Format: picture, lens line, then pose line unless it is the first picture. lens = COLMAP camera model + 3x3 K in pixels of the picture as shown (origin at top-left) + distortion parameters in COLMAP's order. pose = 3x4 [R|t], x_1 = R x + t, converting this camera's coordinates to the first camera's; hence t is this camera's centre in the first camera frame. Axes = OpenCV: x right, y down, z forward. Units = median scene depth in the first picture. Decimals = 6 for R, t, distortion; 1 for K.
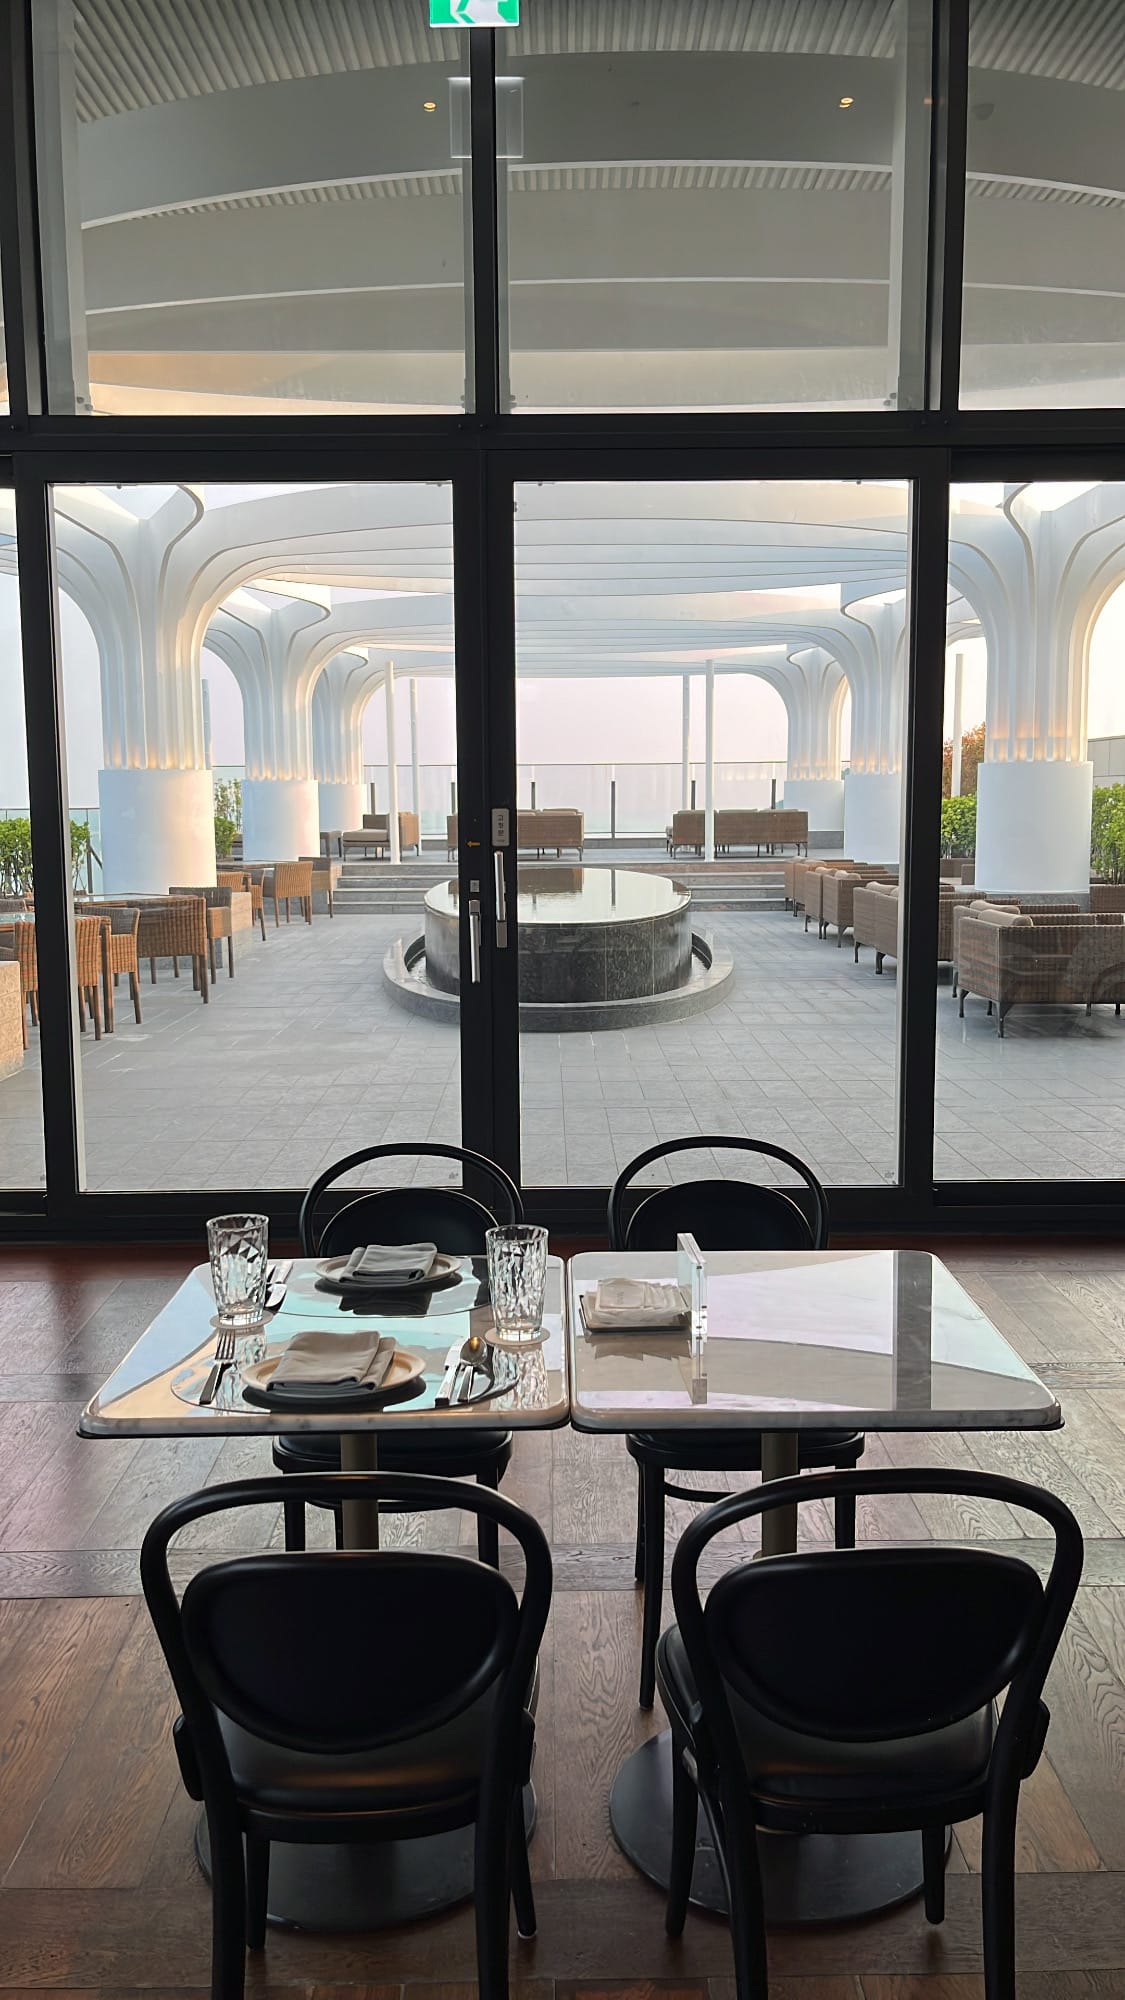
lens RADIAL K [[1610.5, 0, 560.3], [0, 1610.5, 1013.1], [0, 0, 1]] dist [0.069024, -0.006901]
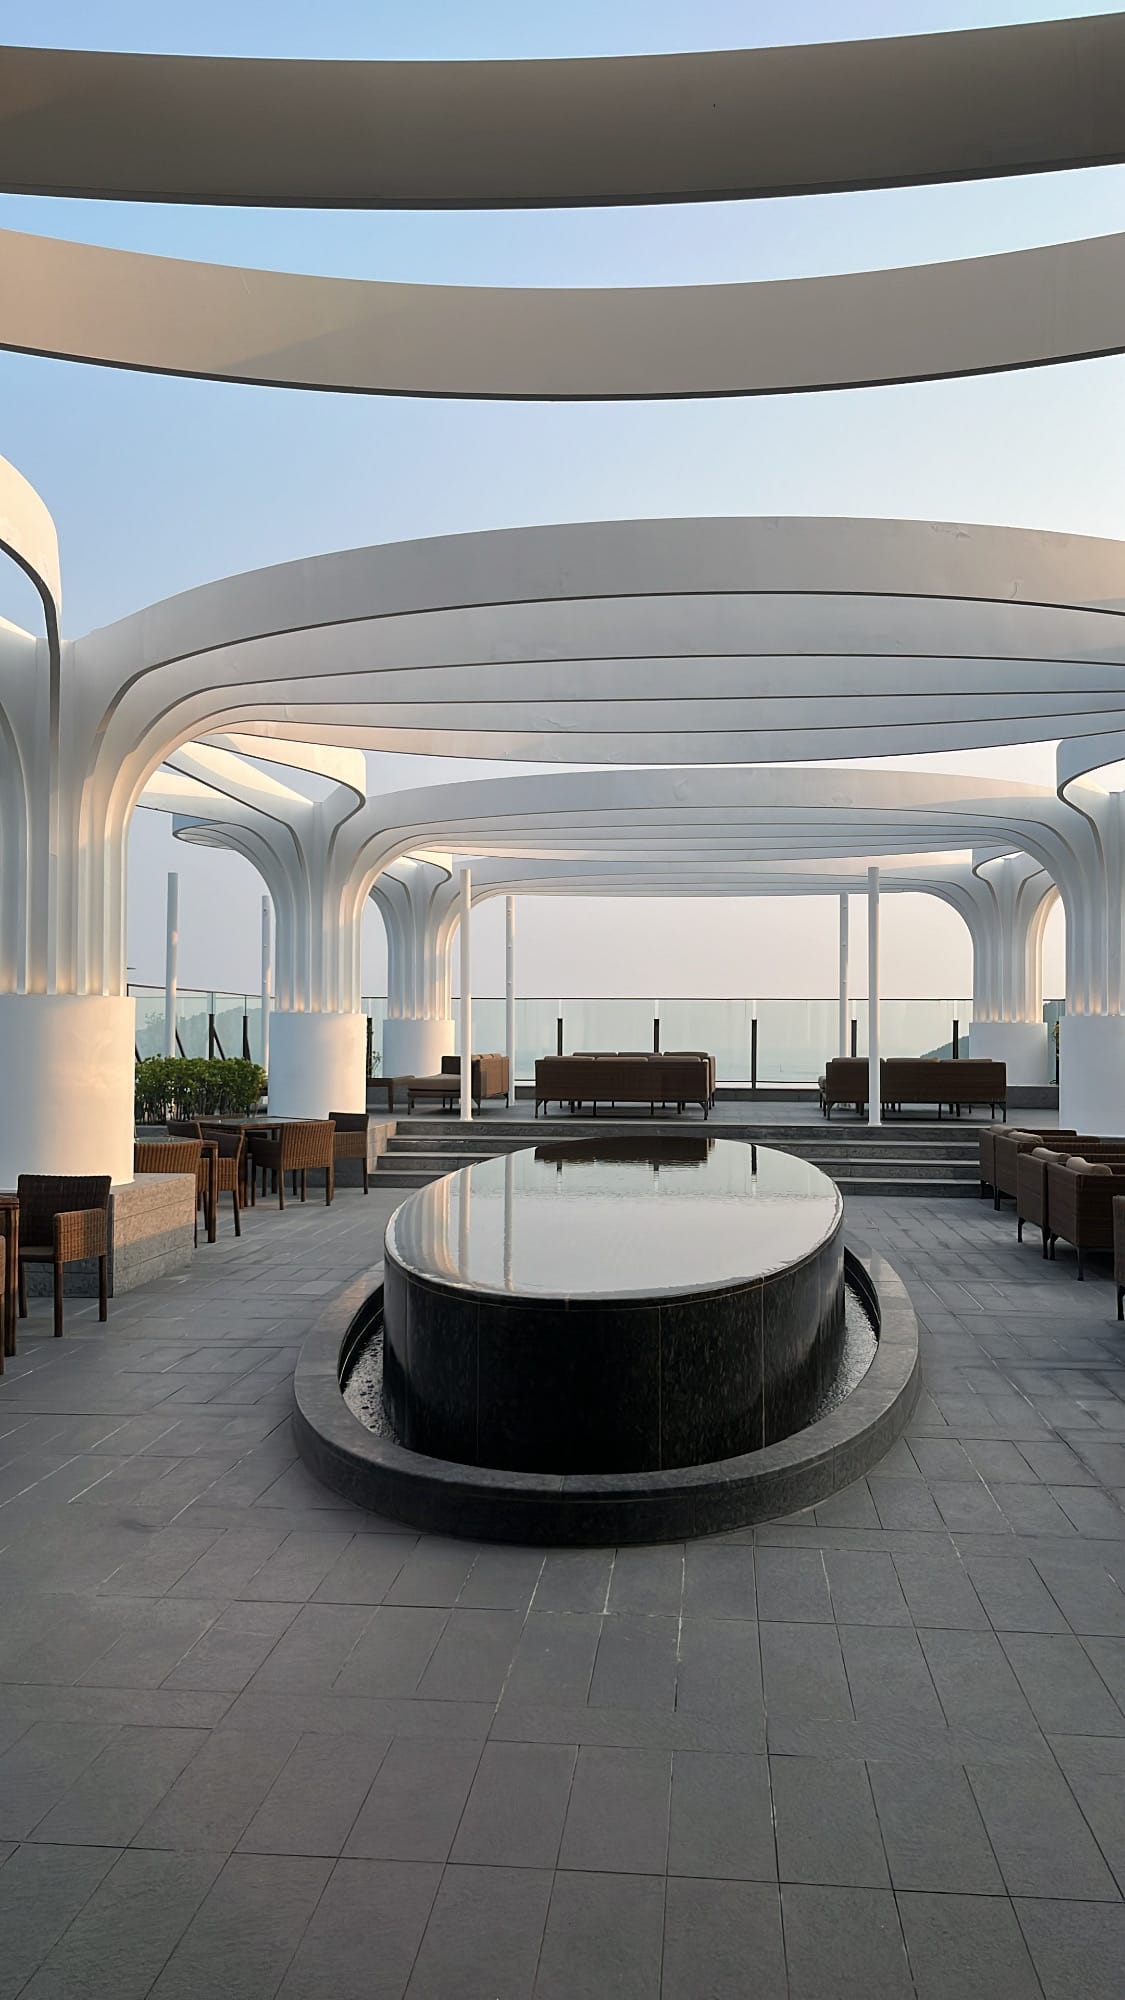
lens RADIAL K [[1610.5, 0, 549.9], [0, 1610.5, 993.0], [0, 0, 1]] dist [0.069024, -0.006901]
pose [[0.994163, 0.010591, -0.107370, 0.021058], [-0.027495, 0.987183, -0.157207, -0.030829], [0.104329, 0.159242, 0.981711, 0.221280]]
